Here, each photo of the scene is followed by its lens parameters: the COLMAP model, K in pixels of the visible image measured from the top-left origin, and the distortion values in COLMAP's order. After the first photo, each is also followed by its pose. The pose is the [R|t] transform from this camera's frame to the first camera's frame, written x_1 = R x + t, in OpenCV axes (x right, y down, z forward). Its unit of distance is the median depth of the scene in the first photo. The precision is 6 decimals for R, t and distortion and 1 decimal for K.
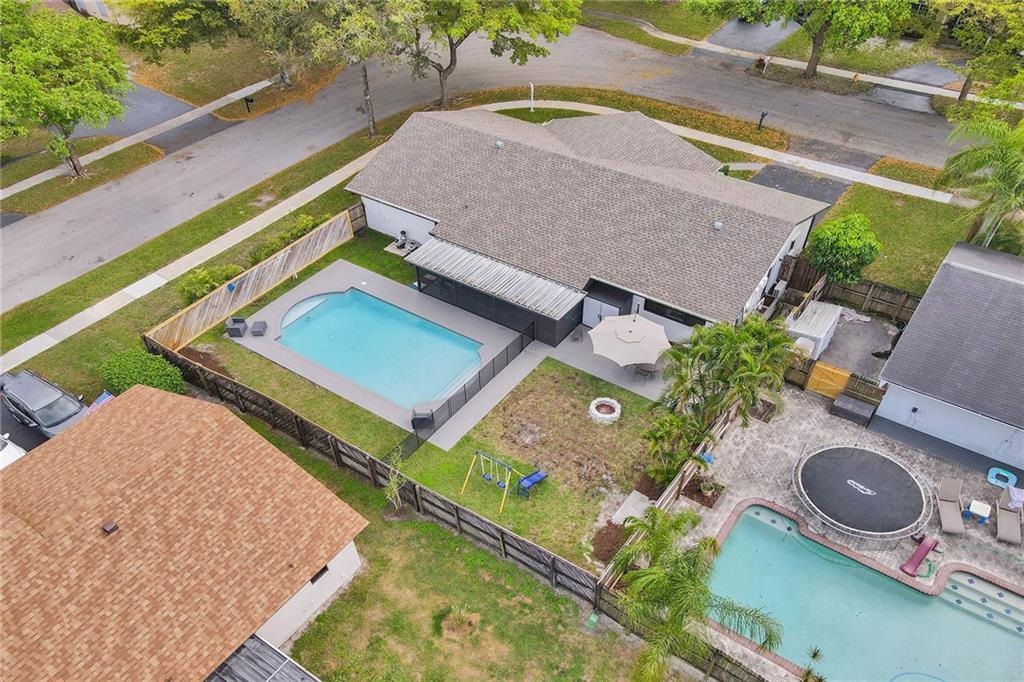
lens RADIAL K [[758.0, 0, 513.0], [0, 758.0, 450.5], [0, 0, 1]] dist [0.021201, 0.005086]
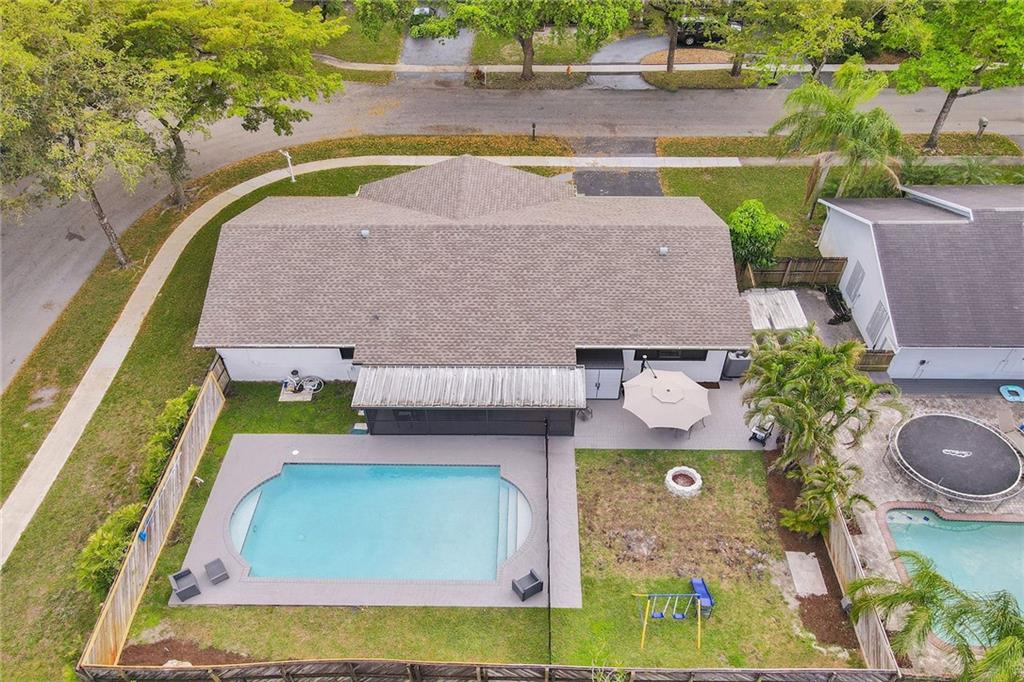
lens RADIAL K [[773.2, 0, 511.8], [0, 773.2, 442.1], [0, 0, 1]] dist [0.024496, -0.002997]
pose [[0.828524, -0.391205, 0.400633, -0.319349], [0.398940, 0.914458, 0.067917, -0.192947], [-0.392932, 0.103558, 0.913718, 0.194201]]
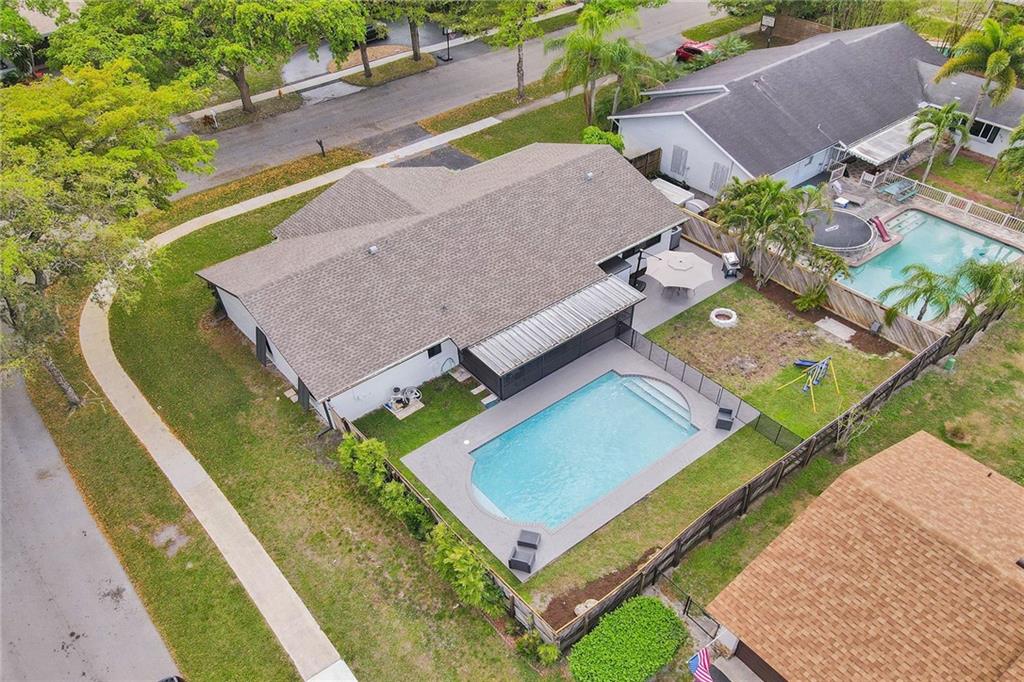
lens RADIAL K [[758.0, 0, 513.0], [0, 758.0, 450.5], [0, 0, 1]] dist [0.021201, 0.005086]
pose [[0.267078, -0.681951, 0.680891, -0.740888], [0.703037, 0.621125, 0.346327, -0.458529], [-0.659096, 0.386195, 0.645326, 0.429811]]
